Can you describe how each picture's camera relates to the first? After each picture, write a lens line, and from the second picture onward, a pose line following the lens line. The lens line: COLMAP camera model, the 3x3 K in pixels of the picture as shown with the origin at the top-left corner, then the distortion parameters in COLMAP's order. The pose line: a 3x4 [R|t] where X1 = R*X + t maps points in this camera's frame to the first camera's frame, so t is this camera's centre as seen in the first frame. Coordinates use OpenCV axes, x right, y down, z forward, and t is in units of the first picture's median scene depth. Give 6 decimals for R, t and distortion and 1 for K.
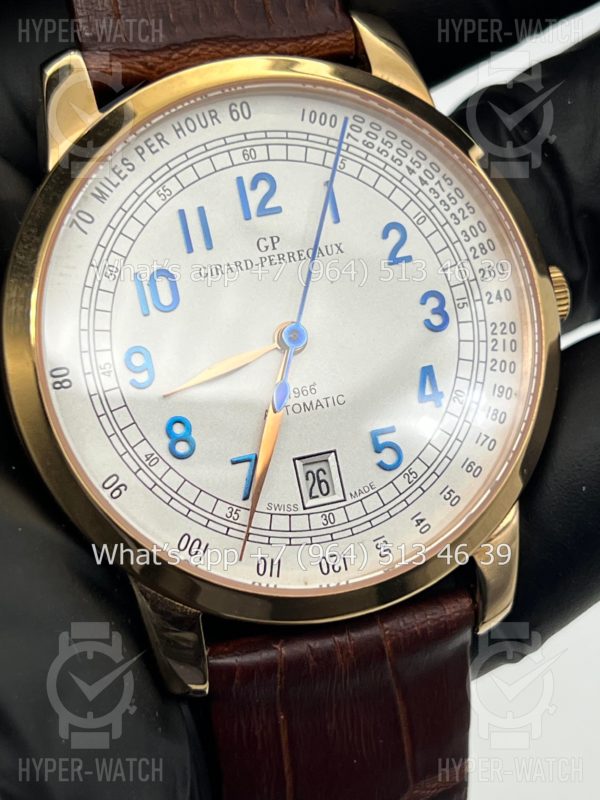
lens RADIAL K [[1839.1, 0, 300.0], [0, 1839.1, 400.0], [0, 0, 1]] dist [0.204611, 0.558058]
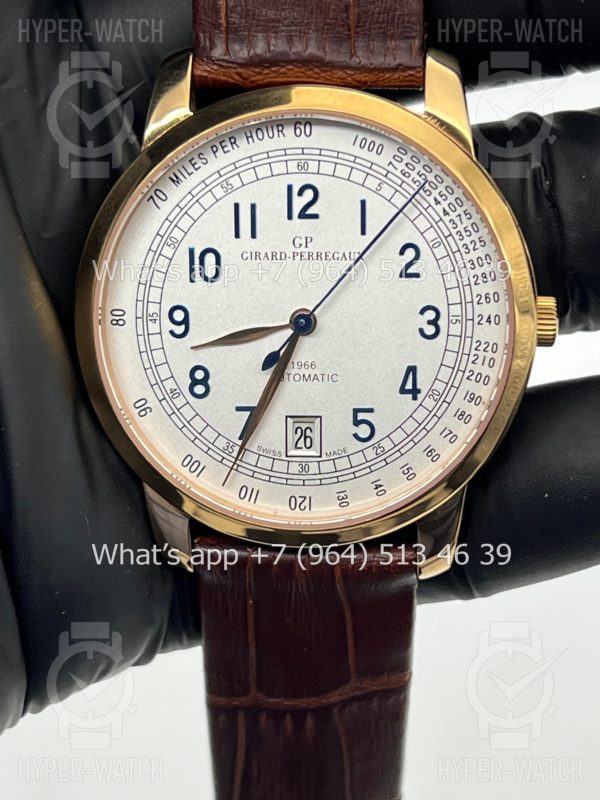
lens RADIAL K [[1839.1, 0, 300.0], [0, 1839.1, 400.0], [0, 0, 1]] dist [0.204611, 0.558058]
pose [[0.928732, 0.244172, -0.278992, 0.348948], [-0.179200, 0.954403, 0.238751, -0.276811], [0.324567, -0.171740, 0.930141, -0.159854]]
